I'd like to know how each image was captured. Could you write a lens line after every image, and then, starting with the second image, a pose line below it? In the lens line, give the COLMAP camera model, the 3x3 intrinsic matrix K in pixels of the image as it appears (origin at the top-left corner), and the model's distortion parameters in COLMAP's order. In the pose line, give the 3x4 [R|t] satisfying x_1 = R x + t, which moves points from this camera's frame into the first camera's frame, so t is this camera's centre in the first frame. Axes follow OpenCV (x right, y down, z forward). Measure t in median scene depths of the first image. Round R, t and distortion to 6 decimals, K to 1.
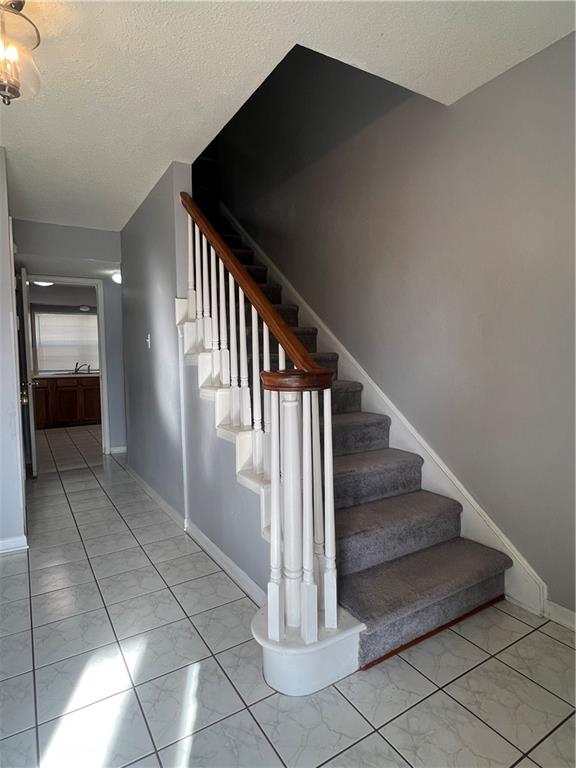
lens RADIAL K [[424.2, 0, 282.9], [0, 424.2, 384.0], [0, 0, 1]] dist [-0.006201, -0.000469]
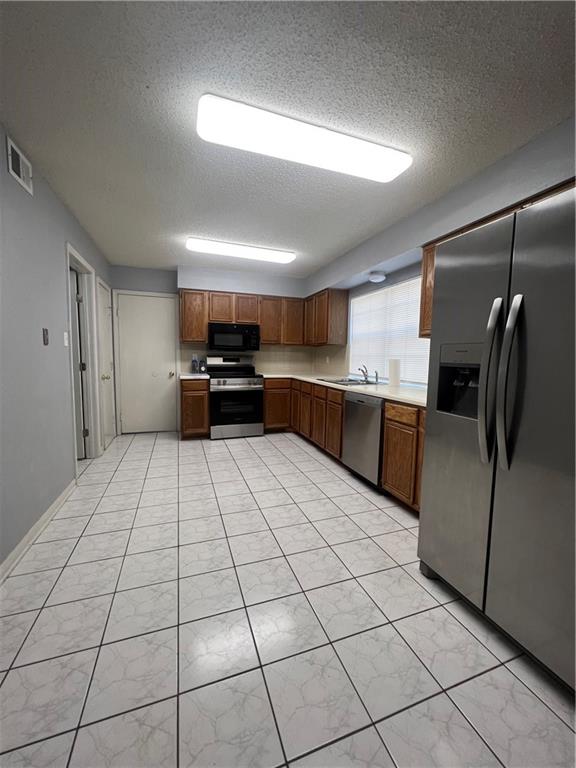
lens RADIAL K [[308.4, 0, 285.2], [0, 308.4, 383.6], [0, 0, 1]] dist [-0.005066, 0.000797]
pose [[-0.205129, 0.103078, -0.973292, 0.709257], [-0.076447, 0.989713, 0.120929, -0.081109], [0.975745, 0.099211, -0.195139, 1.114313]]
